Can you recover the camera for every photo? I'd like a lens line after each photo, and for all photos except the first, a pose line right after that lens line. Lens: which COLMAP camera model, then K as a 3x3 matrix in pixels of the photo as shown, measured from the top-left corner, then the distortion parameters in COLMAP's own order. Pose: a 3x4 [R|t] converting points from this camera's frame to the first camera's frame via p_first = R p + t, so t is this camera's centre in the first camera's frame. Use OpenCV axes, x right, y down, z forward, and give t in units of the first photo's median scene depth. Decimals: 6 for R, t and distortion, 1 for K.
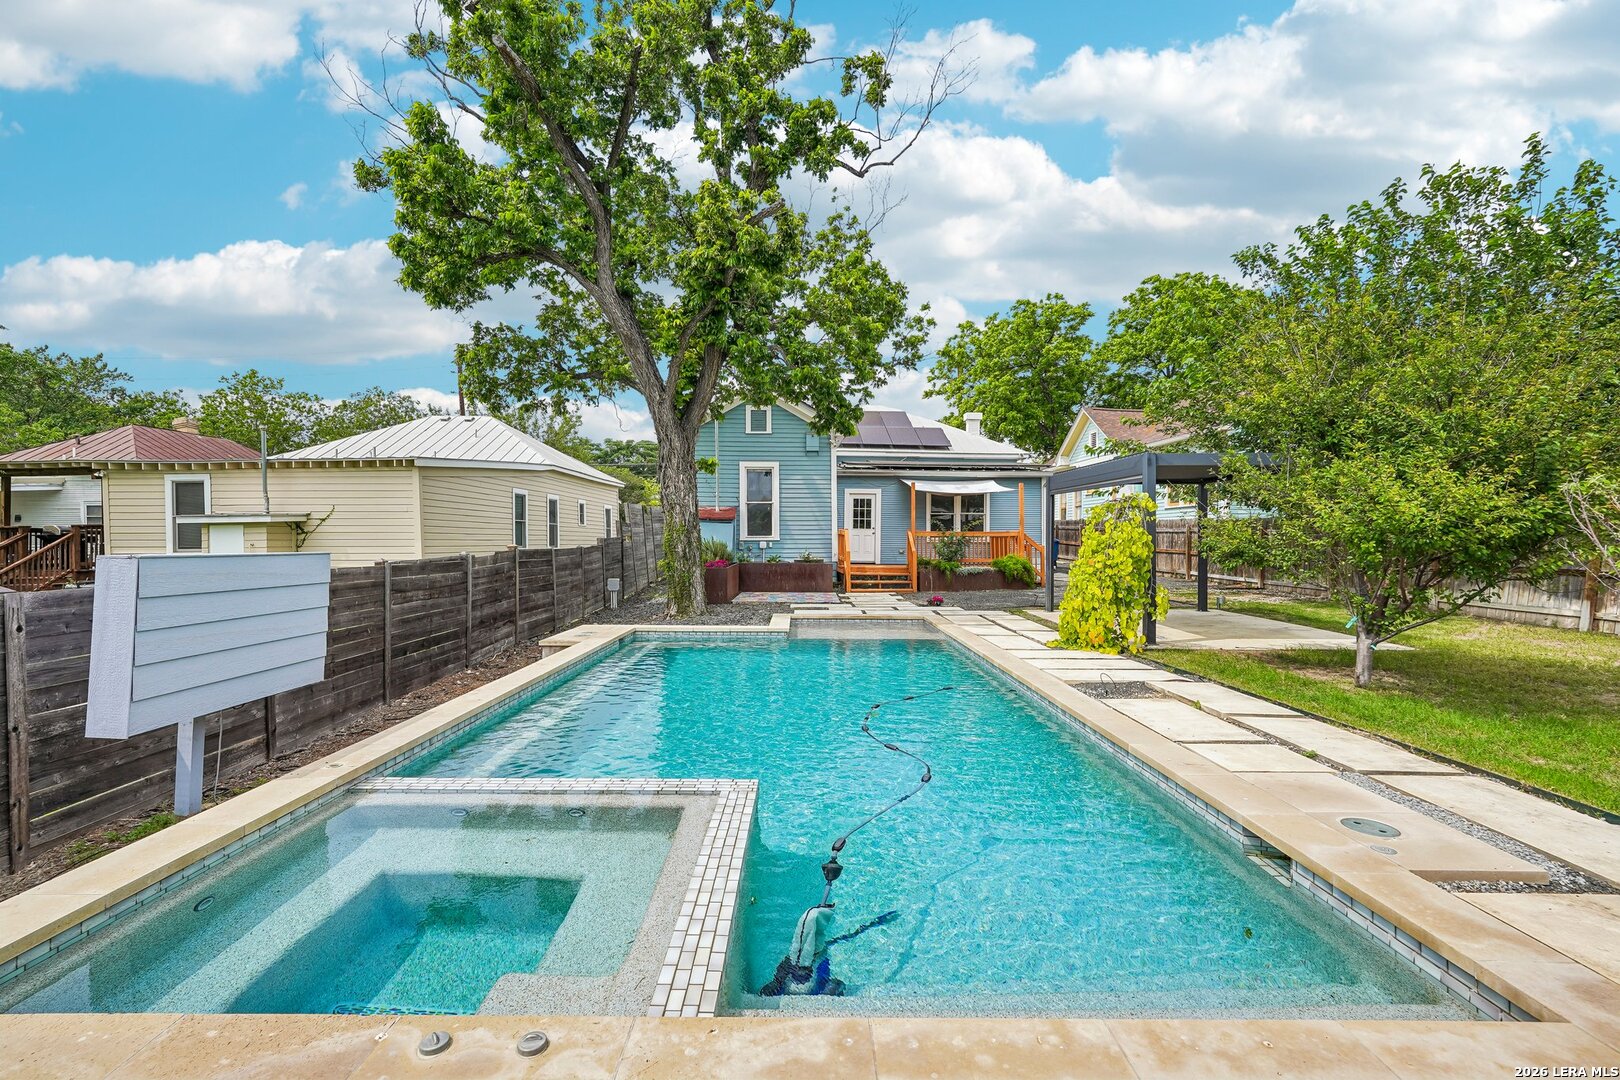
lens RADIAL K [[715.4, 0, 803.5], [0, 715.4, 543.2], [0, 0, 1]] dist [-0.013341, 0.008191]
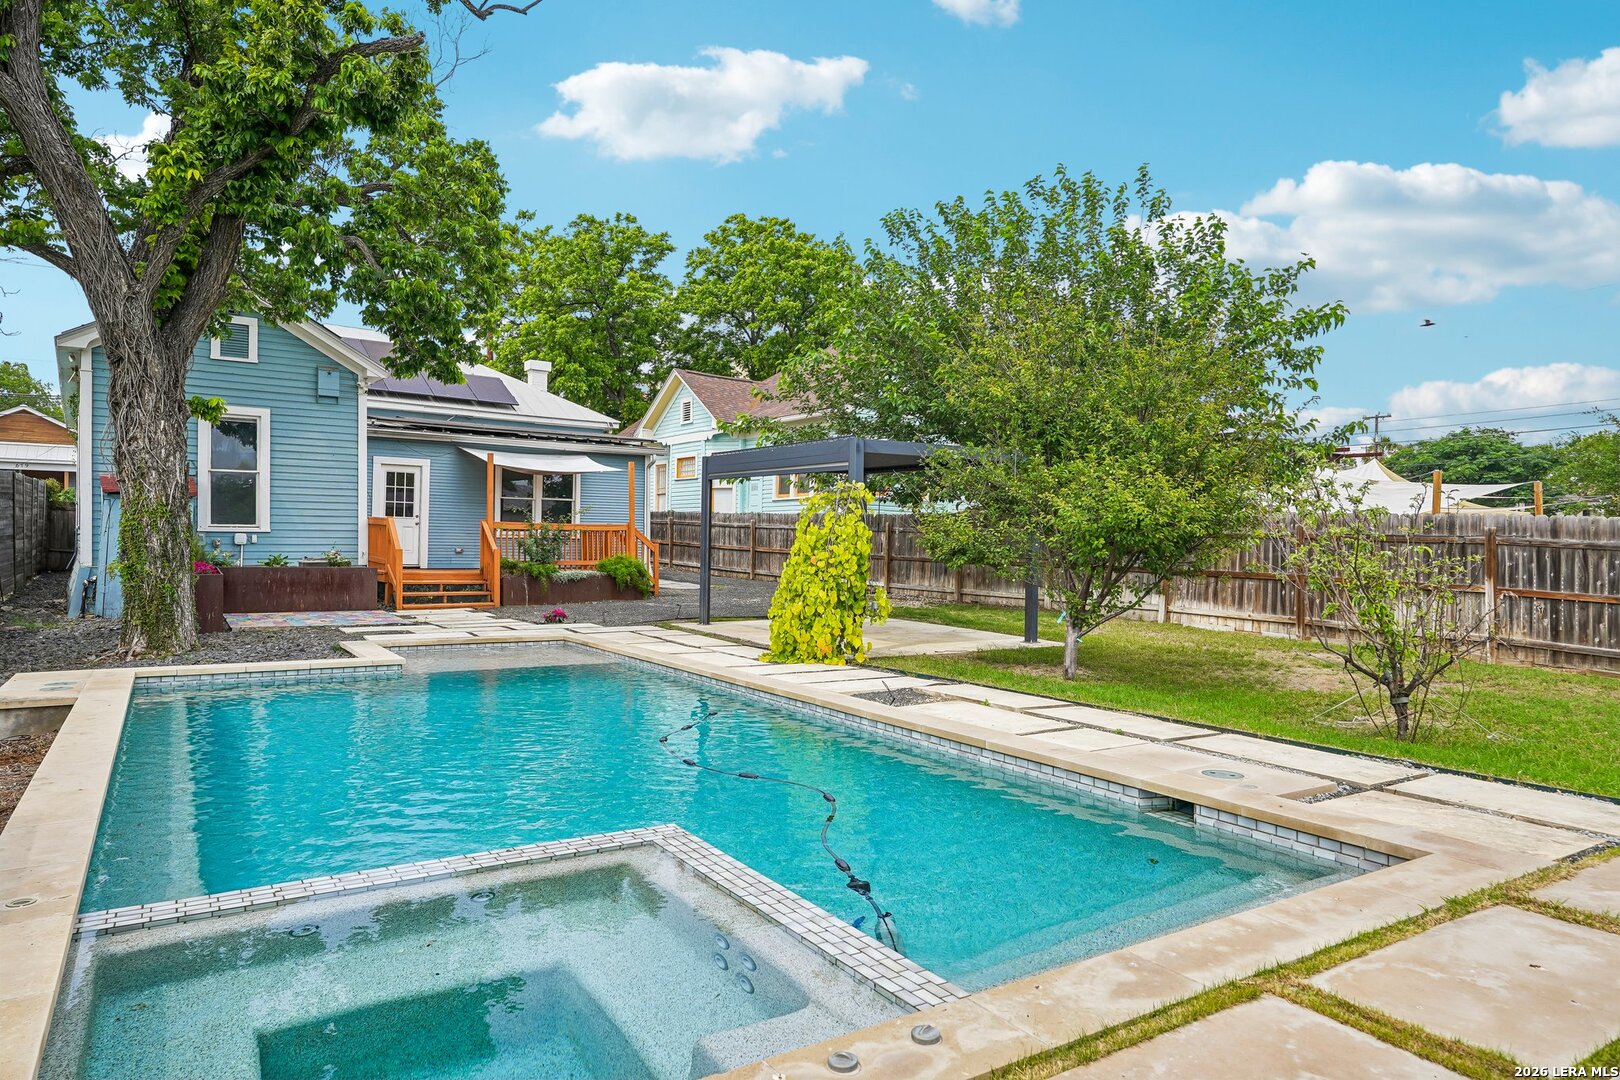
lens RADIAL K [[995.1, 0, 810.0], [0, 995.1, 540.0], [0, 0, 1]] dist [0.002955, 0.001816]
pose [[0.842189, 0.009492, 0.539098, -0.116134], [-0.008383, 0.999955, -0.004510, 0.003408], [-0.539117, -0.000721, 0.842231, -0.005487]]
